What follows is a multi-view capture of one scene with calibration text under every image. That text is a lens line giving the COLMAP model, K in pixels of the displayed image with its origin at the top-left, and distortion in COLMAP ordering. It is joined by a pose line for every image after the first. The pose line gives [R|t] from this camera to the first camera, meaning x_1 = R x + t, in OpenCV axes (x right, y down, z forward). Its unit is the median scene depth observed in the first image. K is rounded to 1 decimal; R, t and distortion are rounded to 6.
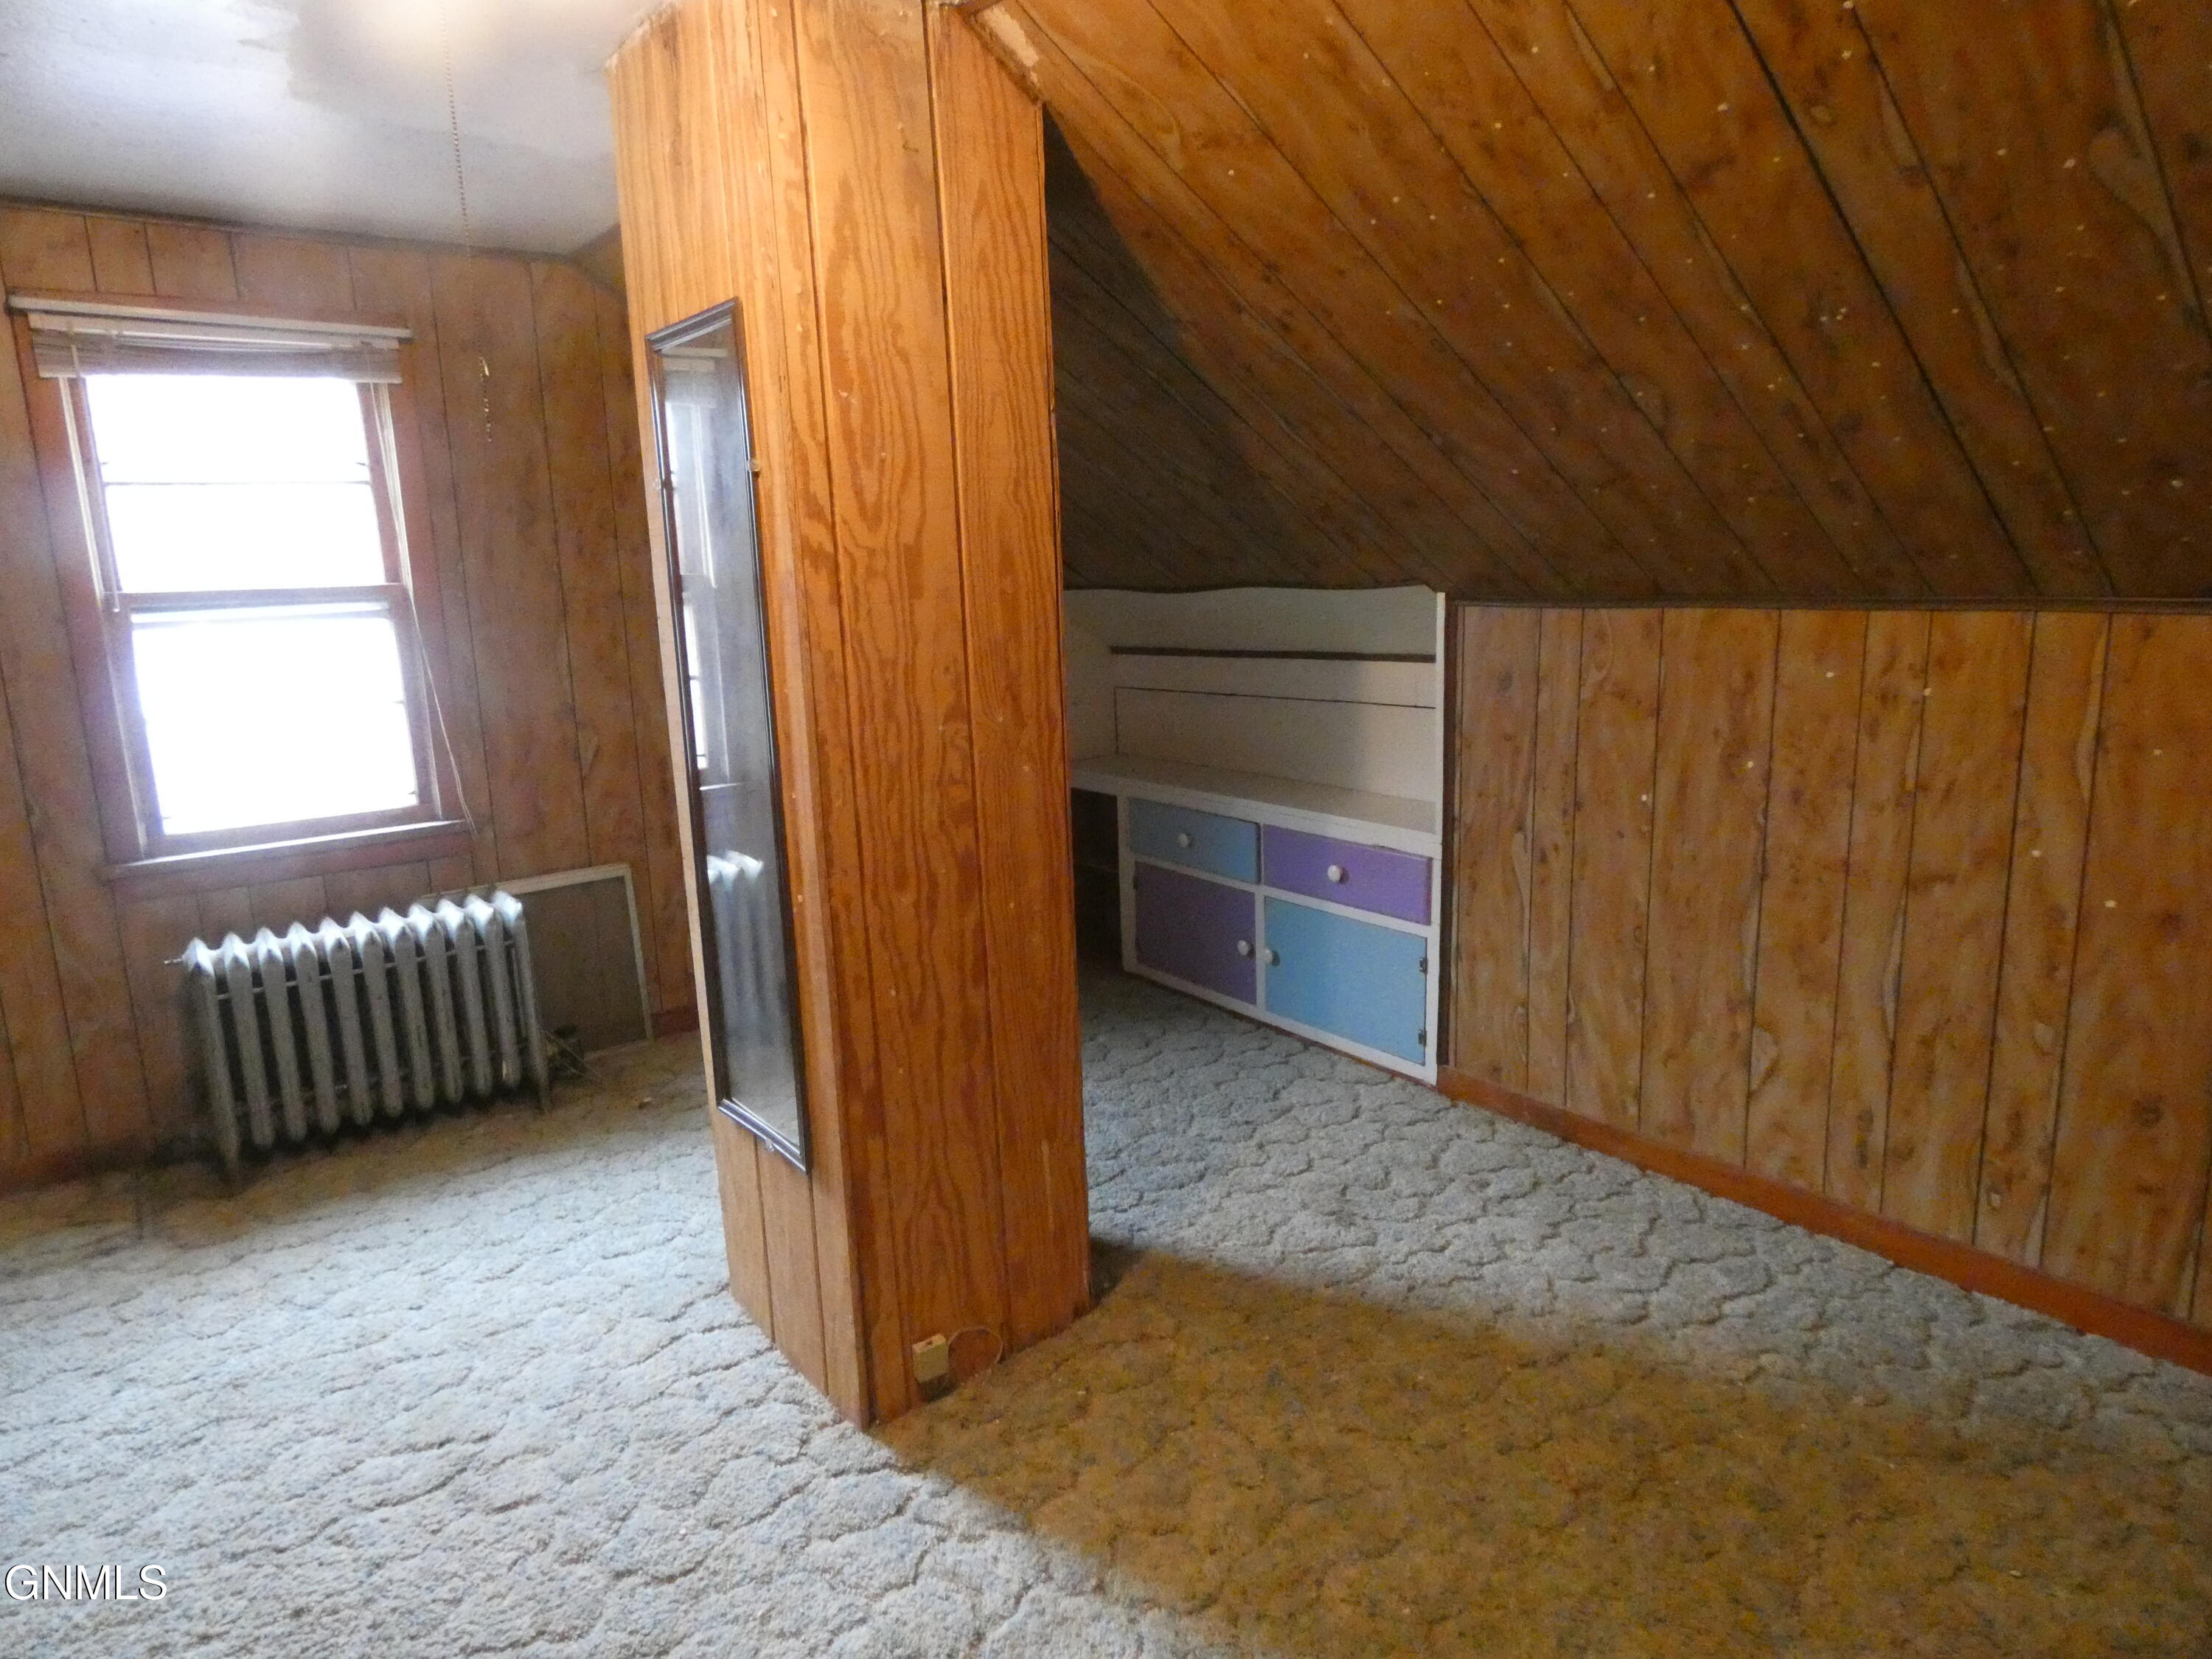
lens RADIAL K [[1339.8, 0, 1139.3], [0, 1339.8, 817.1], [0, 0, 1]] dist [-0.002262, 0.001173]
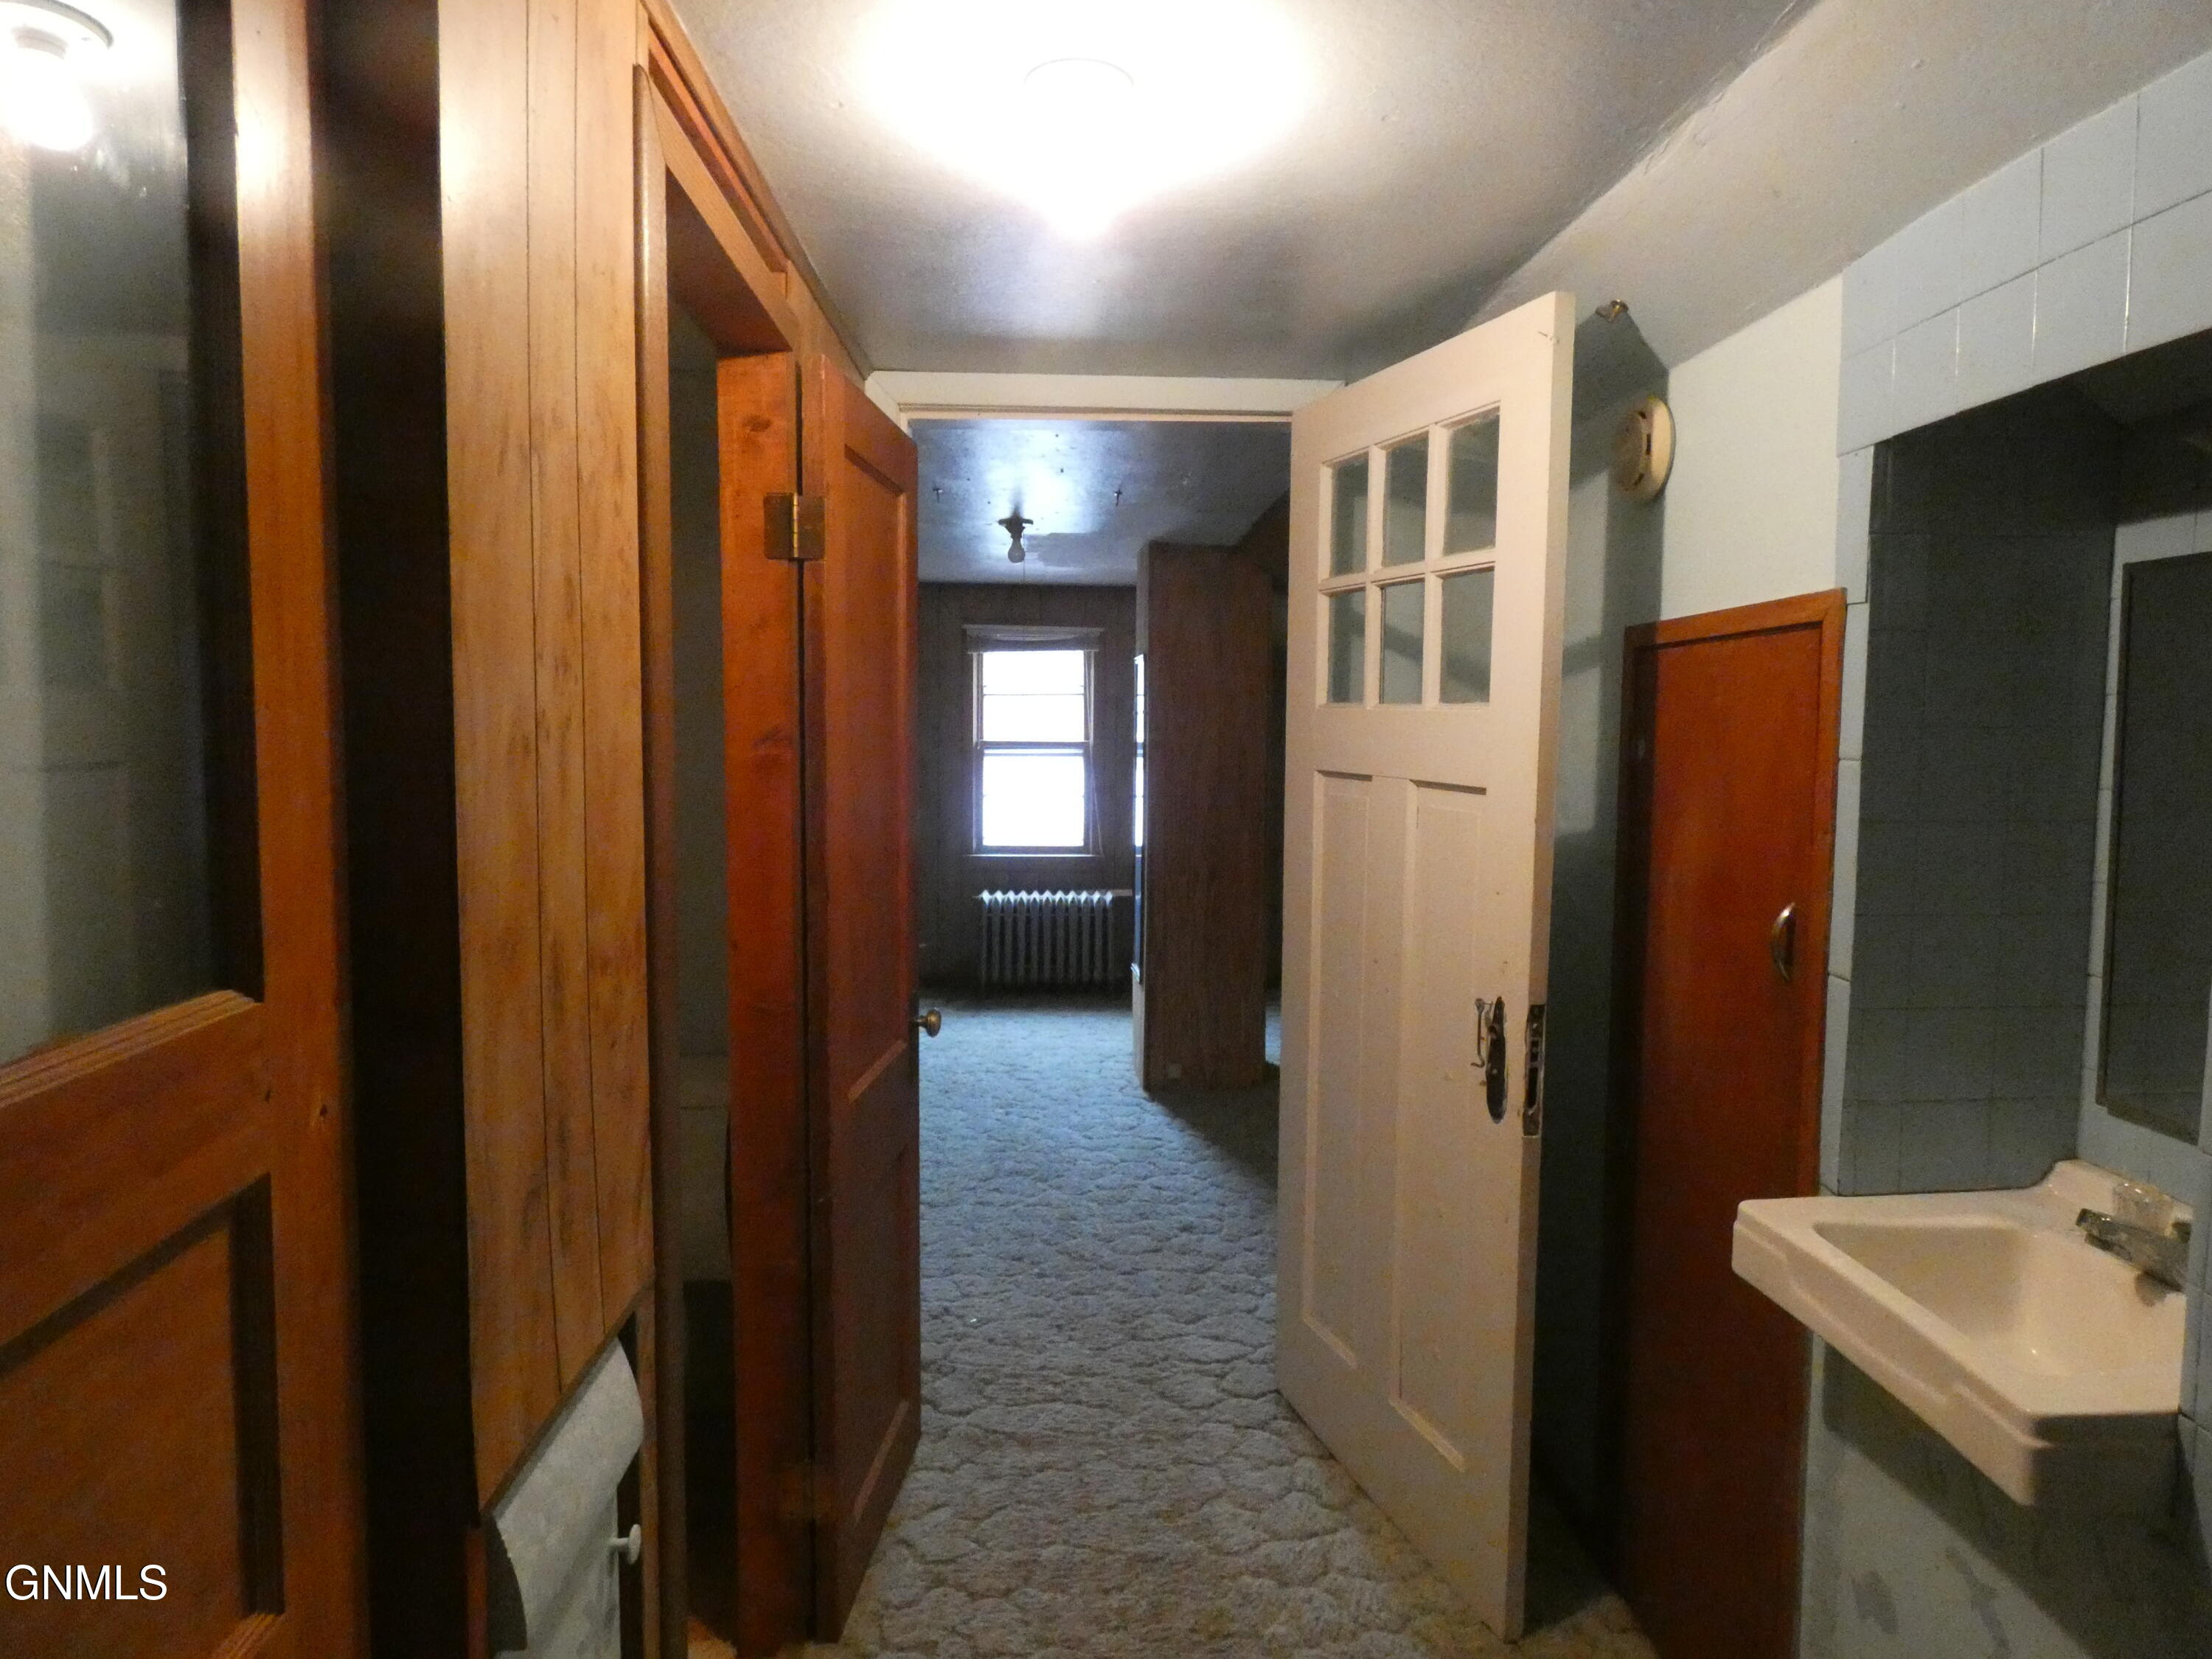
lens RADIAL K [[1339.8, 0, 1118.5], [0, 1339.8, 814.6], [0, 0, 1]] dist [-0.002262, 0.001173]
pose [[0.817467, 0.075920, -0.570949, 1.125575], [-0.140198, 0.987689, -0.069397, 0.130220], [0.558651, 0.136776, 0.818047, -1.109593]]
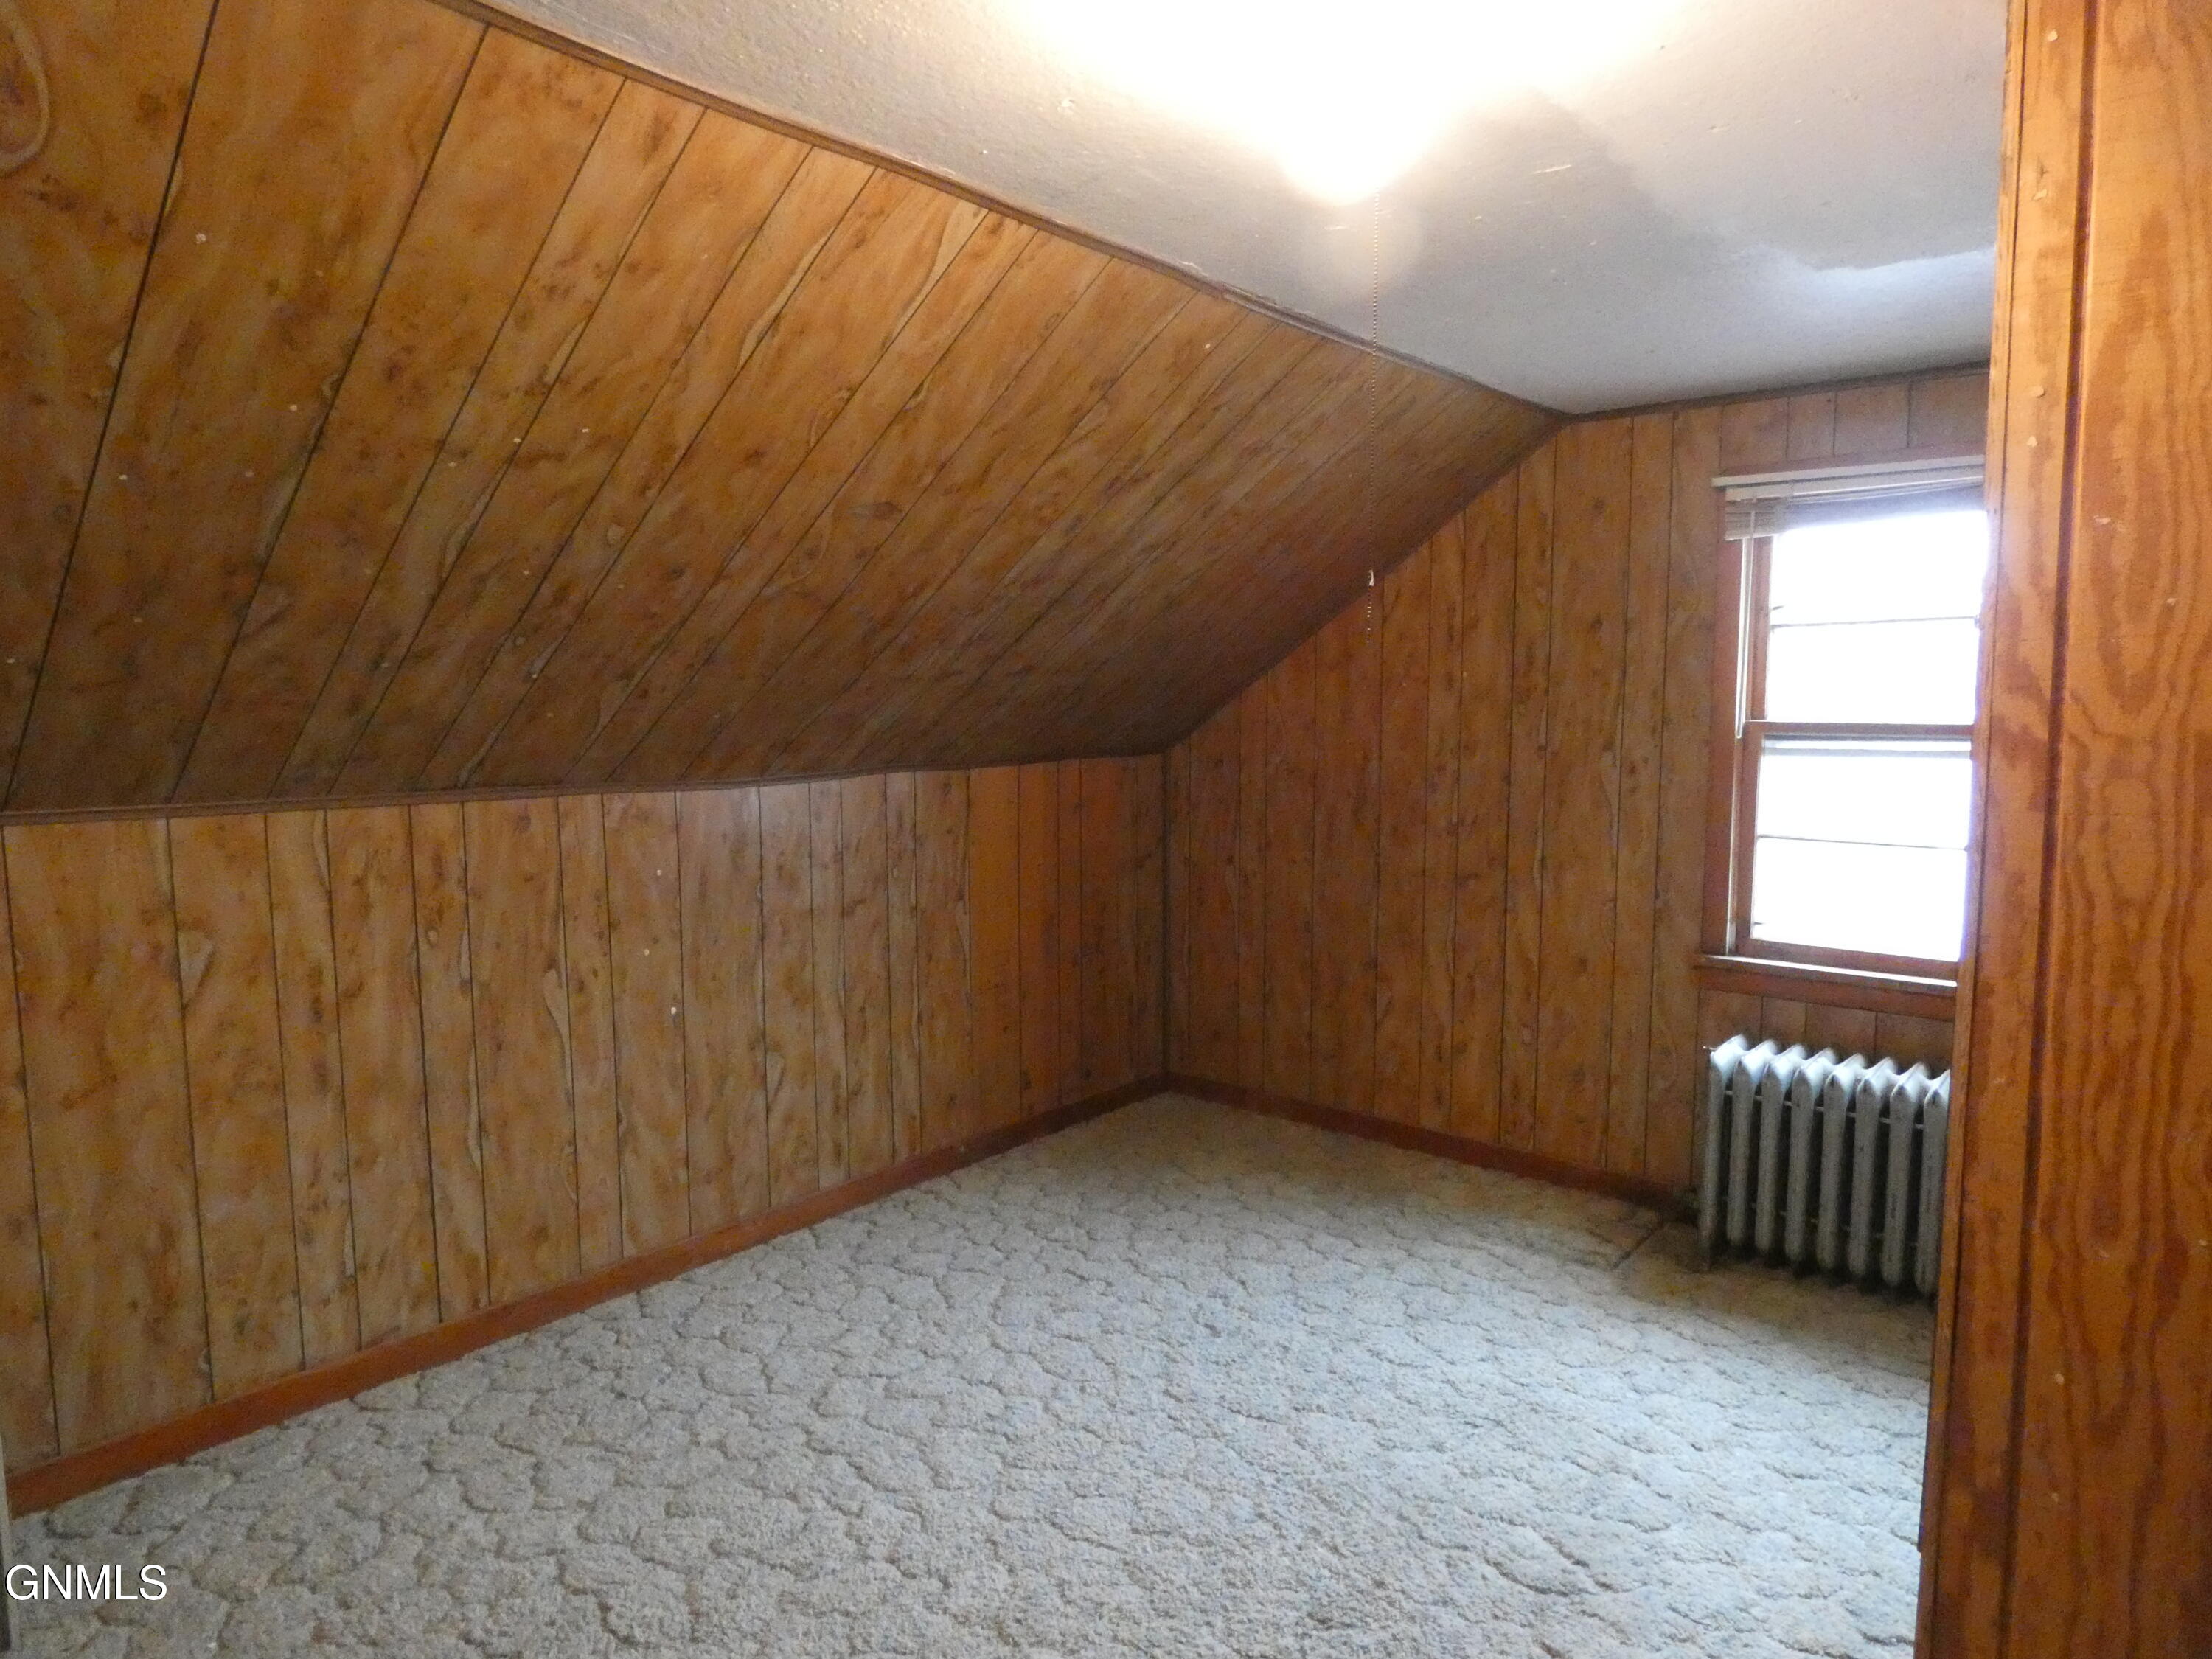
lens RADIAL K [[1339.8, 0, 1084.1], [0, 1339.8, 809.8], [0, 0, 1]] dist [-0.002262, 0.001173]
pose [[0.181200, 0.117462, -0.976406, 0.350597], [-0.190336, 0.978258, 0.082362, -0.111163], [0.964852, 0.170921, 0.199617, 0.332789]]
